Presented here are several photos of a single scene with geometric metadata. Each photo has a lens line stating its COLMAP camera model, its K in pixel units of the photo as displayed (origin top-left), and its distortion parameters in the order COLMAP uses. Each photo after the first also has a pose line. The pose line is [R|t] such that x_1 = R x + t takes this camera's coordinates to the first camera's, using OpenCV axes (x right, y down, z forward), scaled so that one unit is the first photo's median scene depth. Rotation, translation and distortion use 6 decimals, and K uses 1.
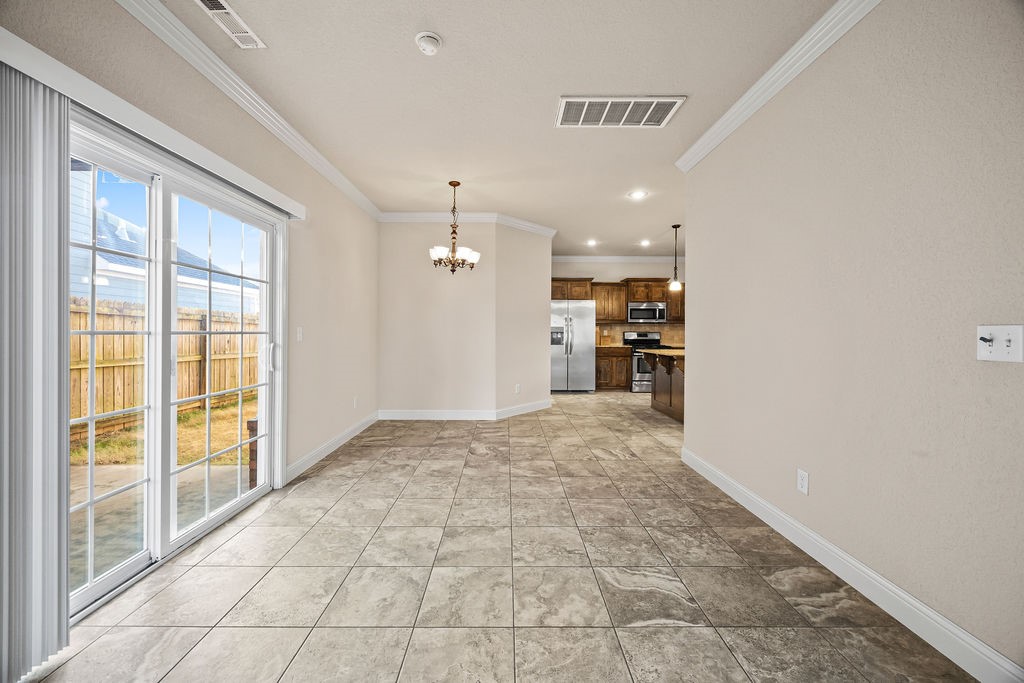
lens RADIAL K [[390.2, 0, 505.8], [0, 390.2, 330.2], [0, 0, 1]] dist [-0.003749, 0.000387]
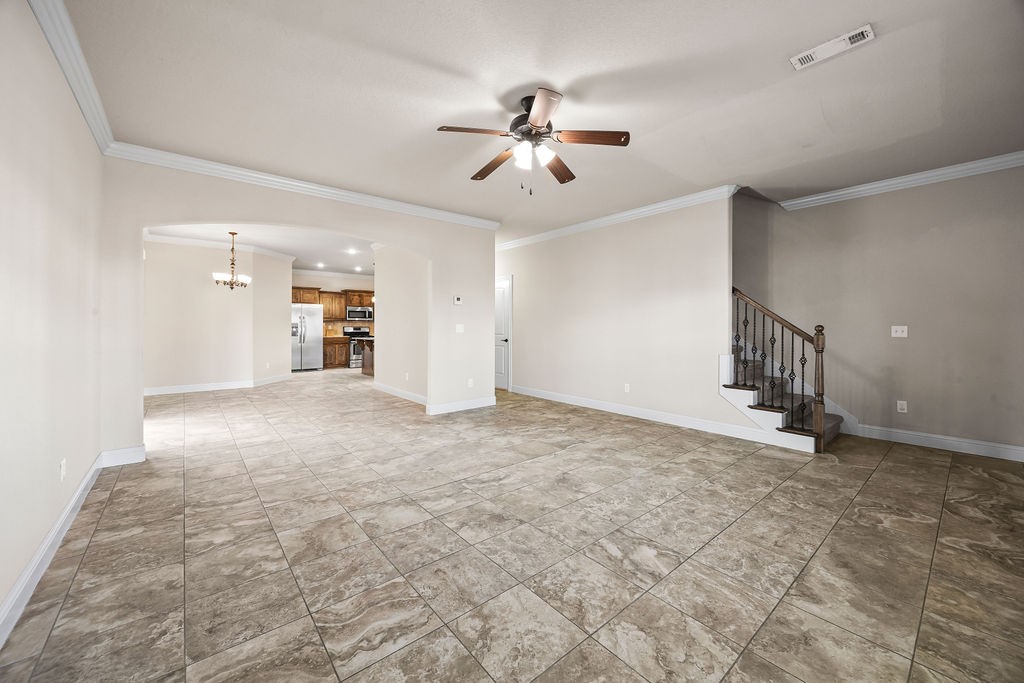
lens RADIAL K [[390.2, 0, 505.8], [0, 390.2, 330.2], [0, 0, 1]] dist [-0.003749, 0.000387]
pose [[0.771838, -0.007131, 0.635779, -0.287735], [-0.001068, 0.999921, 0.012512, -0.002720], [-0.635818, -0.010337, 0.771769, -0.937142]]
